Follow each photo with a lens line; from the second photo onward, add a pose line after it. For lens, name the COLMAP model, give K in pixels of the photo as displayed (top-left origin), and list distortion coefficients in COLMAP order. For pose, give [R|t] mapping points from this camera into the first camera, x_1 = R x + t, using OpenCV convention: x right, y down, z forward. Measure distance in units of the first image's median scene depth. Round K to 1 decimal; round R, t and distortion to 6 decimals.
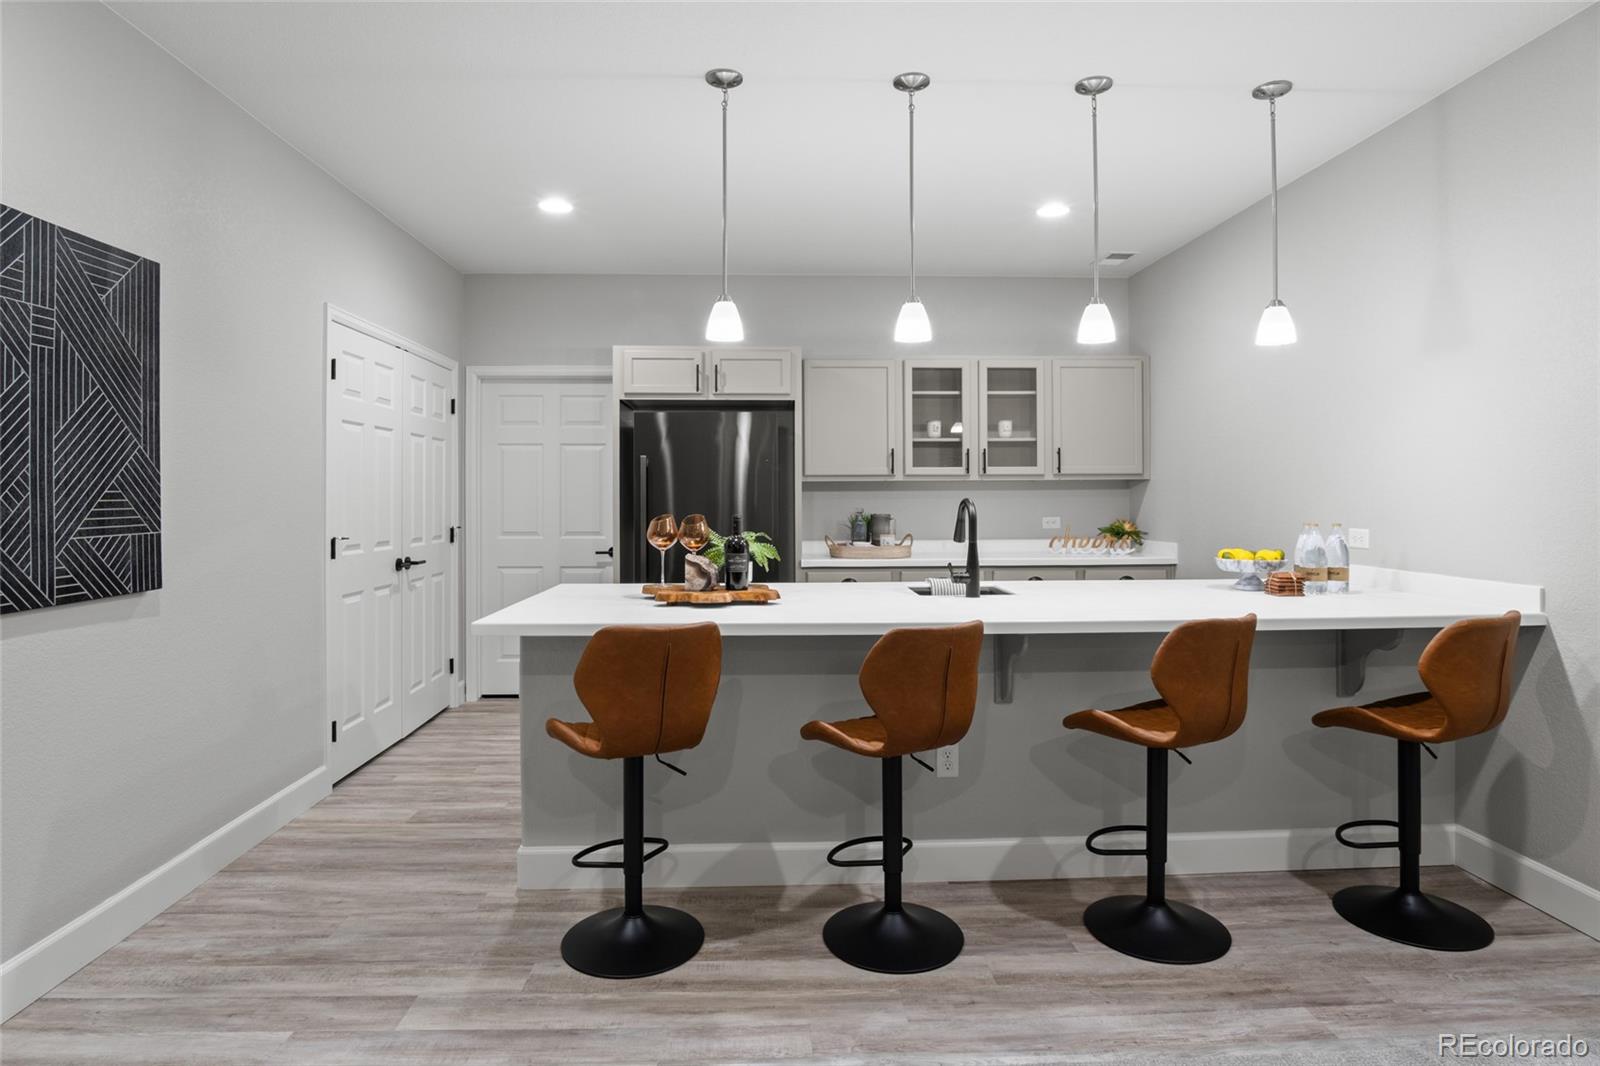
lens RADIAL K [[882.8, 0, 800.3], [0, 882.8, 501.4], [0, 0, 1]] dist [-0.028235, 0.004791]
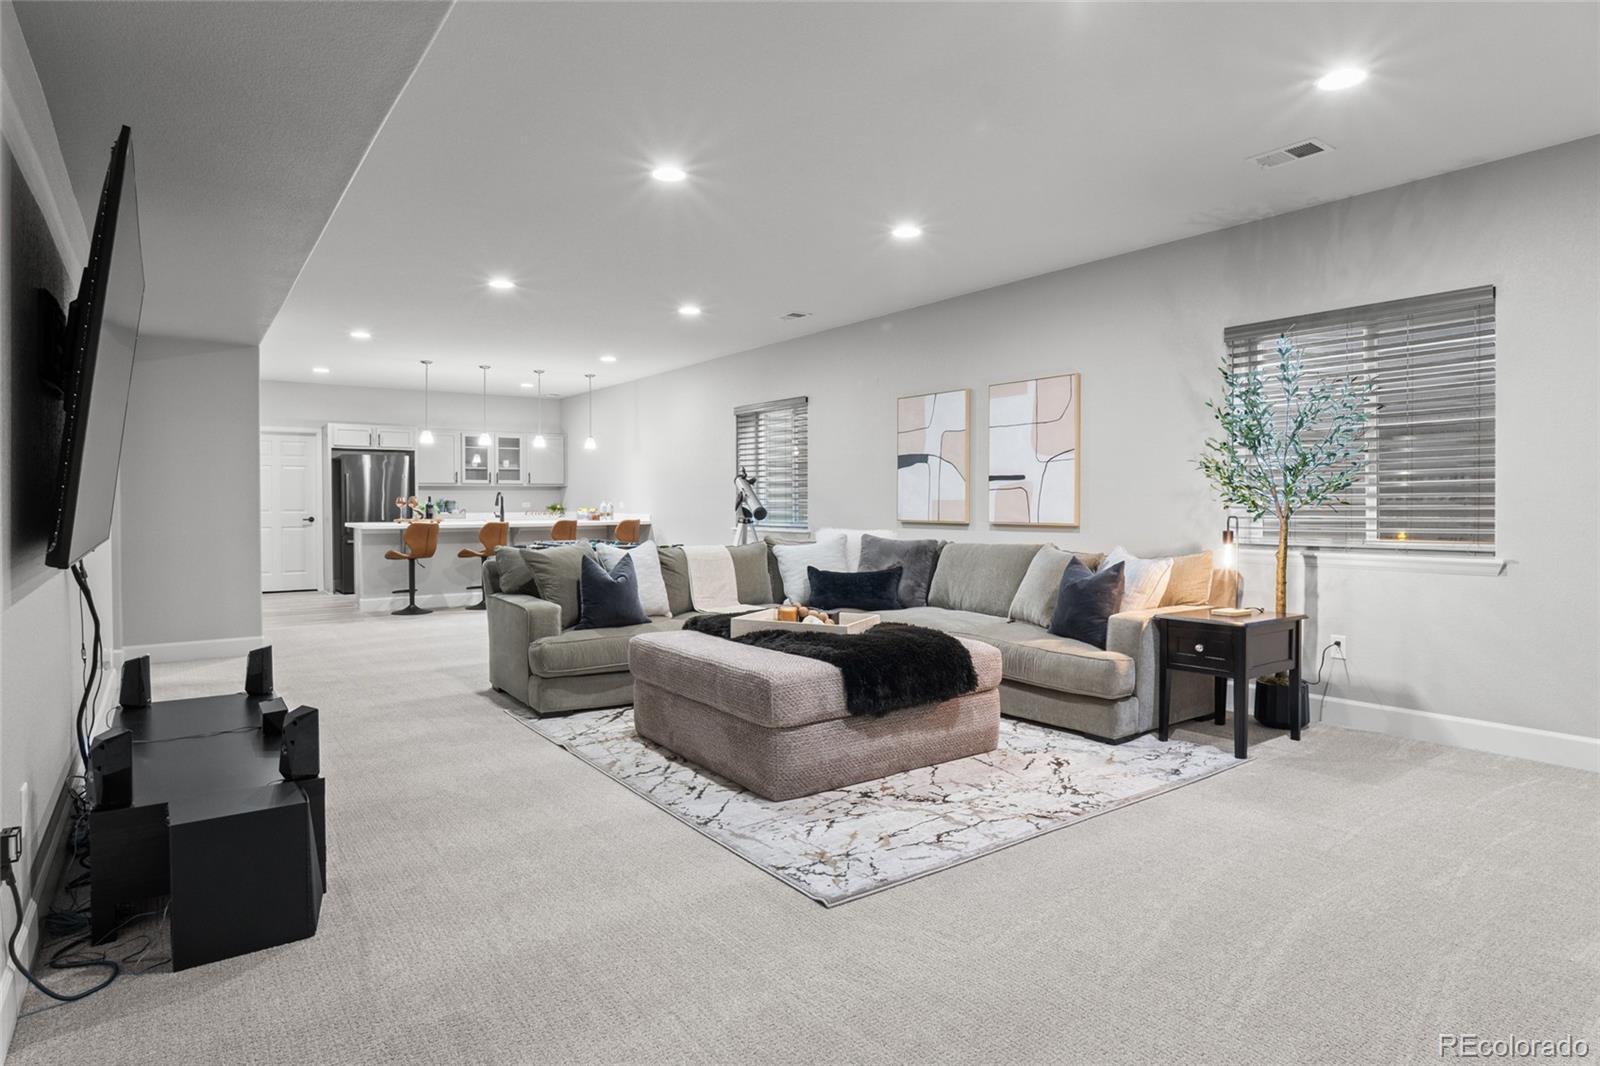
lens RADIAL K [[882.8, 0, 790.3], [0, 882.8, 520.4], [0, 0, 1]] dist [-0.028235, 0.004791]
pose [[0.841999, -0.008449, 0.539413, -0.394051], [-0.000369, 0.999868, 0.016237, 0.028782], [-0.539479, -0.013871, 0.841885, -1.374022]]
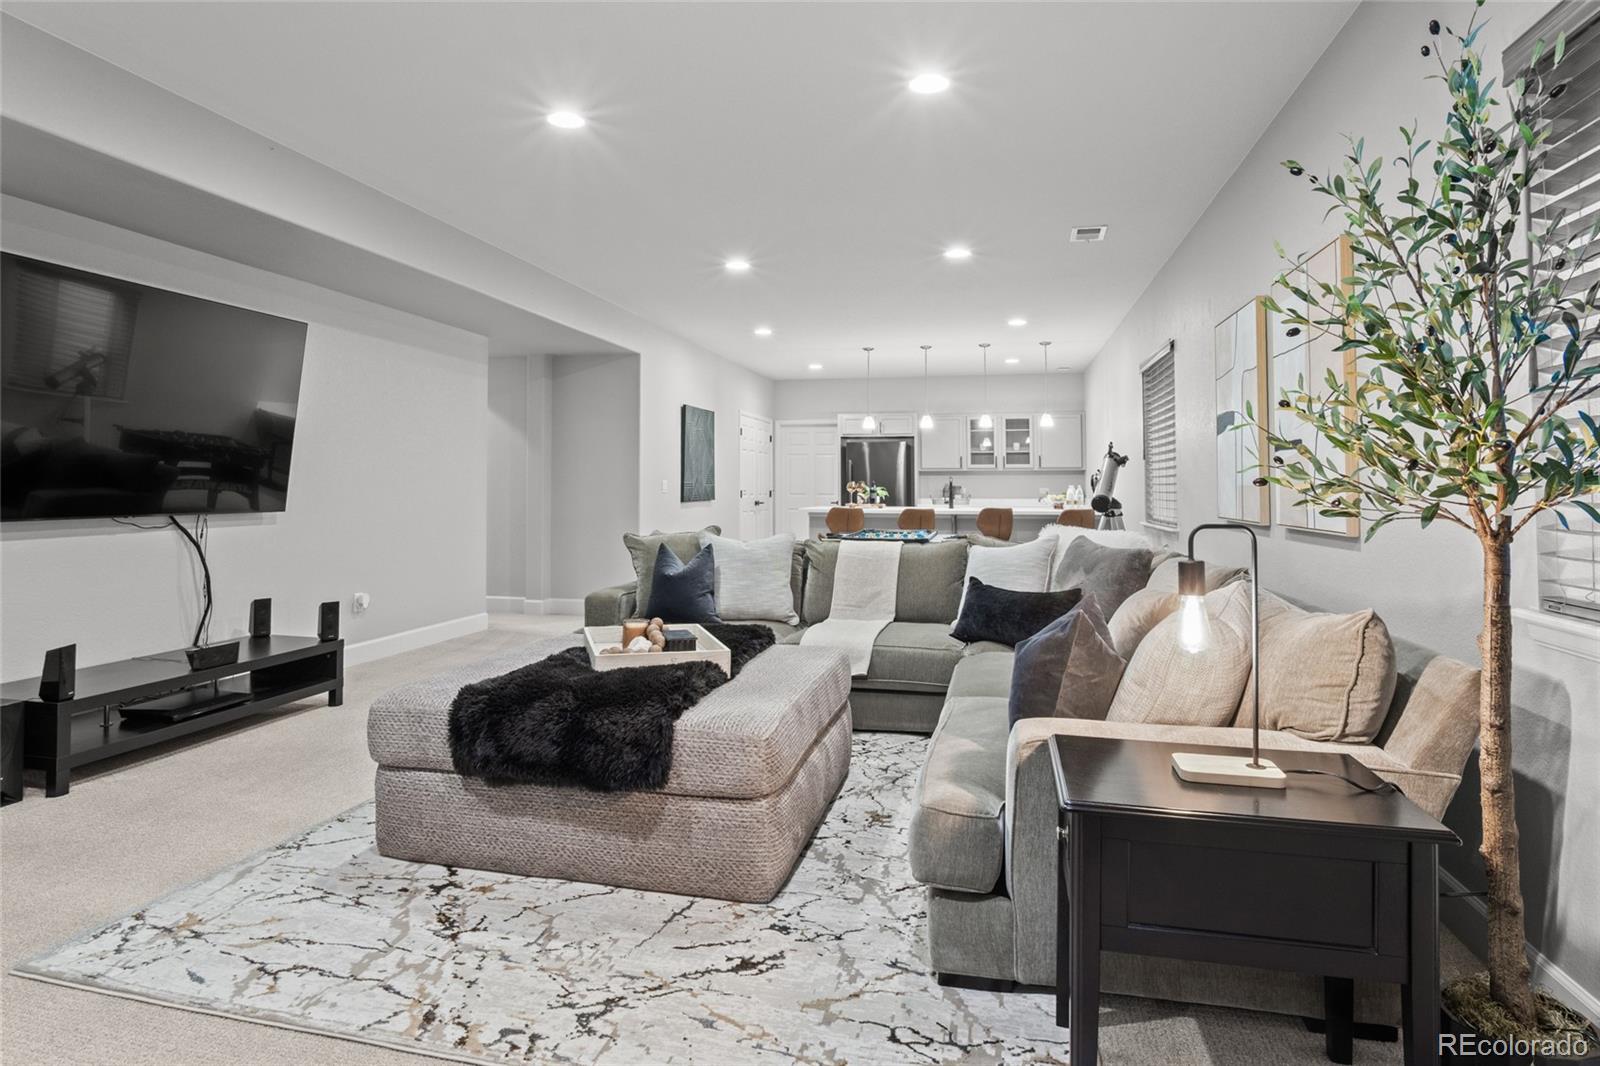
lens RADIAL K [[882.8, 0, 767.6], [0, 882.8, 501.6], [0, 0, 1]] dist [-0.028235, 0.004791]
pose [[0.956610, 0.009943, -0.291201, 0.285561], [-0.005920, 0.999875, 0.014695, 0.024866], [0.291310, -0.012333, 0.956549, -1.264210]]
